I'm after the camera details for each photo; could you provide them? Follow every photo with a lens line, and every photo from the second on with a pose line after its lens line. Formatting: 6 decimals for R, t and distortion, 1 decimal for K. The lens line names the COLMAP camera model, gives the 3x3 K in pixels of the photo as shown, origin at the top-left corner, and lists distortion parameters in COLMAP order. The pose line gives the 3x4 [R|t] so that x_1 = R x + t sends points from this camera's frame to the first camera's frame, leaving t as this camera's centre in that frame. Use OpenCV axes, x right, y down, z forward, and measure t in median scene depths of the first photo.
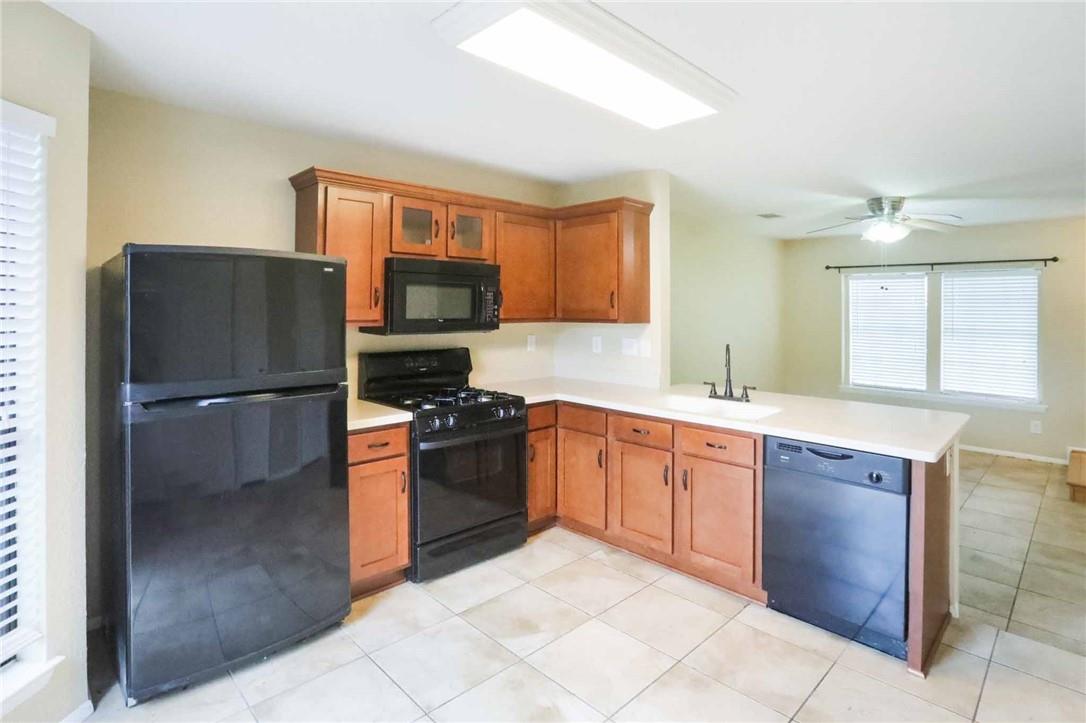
lens RADIAL K [[547.6, 0, 543.2], [0, 547.6, 299.5], [0, 0, 1]] dist [-0.020719, -0.000264]
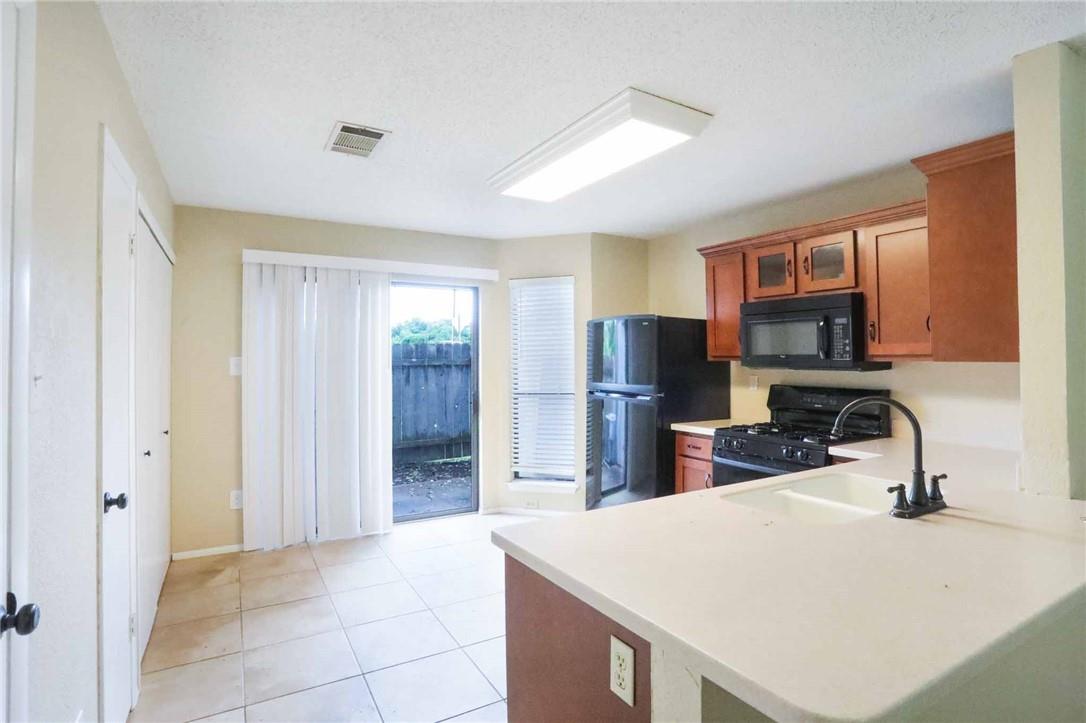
lens RADIAL K [[554.1, 0, 542.3], [0, 554.1, 318.9], [0, 0, 1]] dist [-0.061232, 0.024473]
pose [[-0.254968, -0.065395, -0.964736, 0.932379], [0.018332, 0.997204, -0.072441, 0.033991], [0.966776, -0.036156, -0.253056, 0.817835]]
